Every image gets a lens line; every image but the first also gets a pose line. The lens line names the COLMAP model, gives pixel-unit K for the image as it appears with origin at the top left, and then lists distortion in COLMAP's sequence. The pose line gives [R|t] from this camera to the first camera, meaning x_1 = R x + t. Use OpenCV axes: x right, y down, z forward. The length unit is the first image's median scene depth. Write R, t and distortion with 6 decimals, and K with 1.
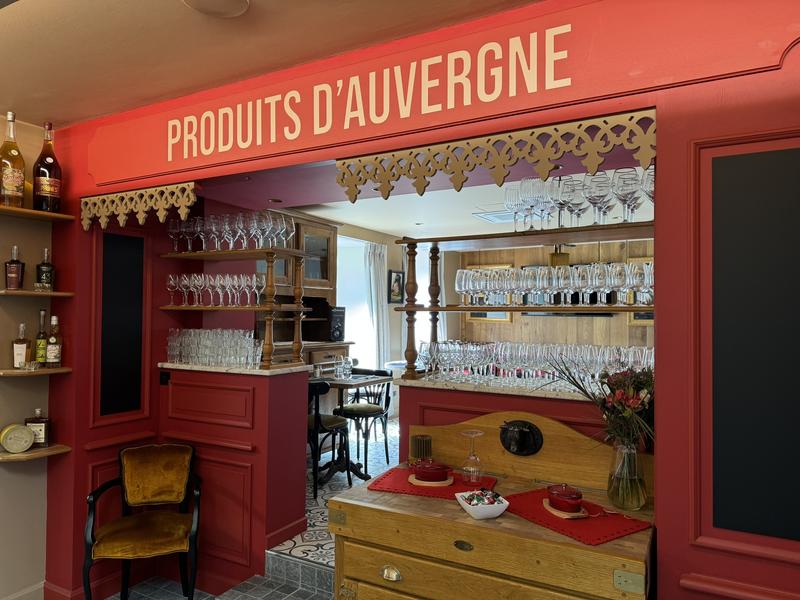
lens RADIAL K [[562.0, 0, 400.2], [0, 562.0, 301.5], [0, 0, 1]] dist [-0.000284, -0.000069]
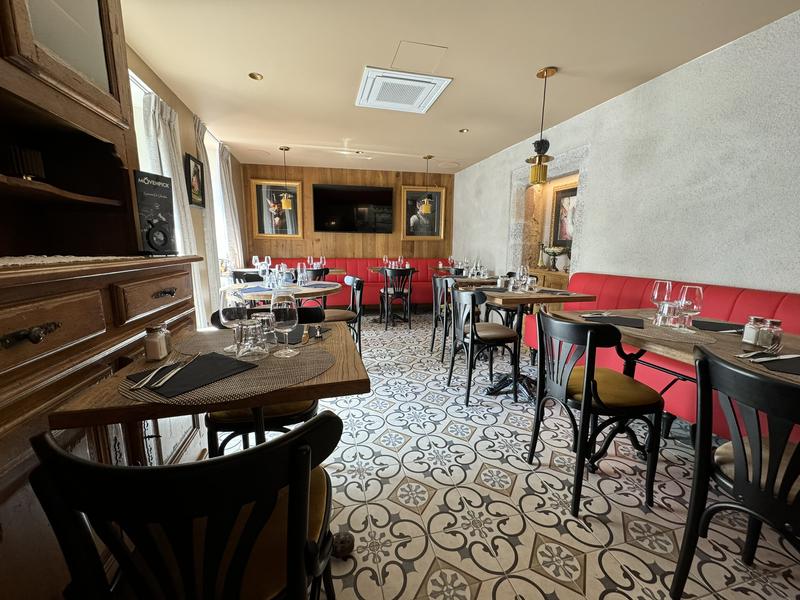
lens RADIAL K [[317.1, 0, 399.7], [0, 317.1, 298.8], [0, 0, 1]] dist [0.000721, 0.000046]
pose [[0.729366, -0.113806, 0.674591, -0.111418], [-0.021085, 0.981858, 0.188441, 0.040074], [-0.683798, -0.151666, 0.713735, 0.514696]]
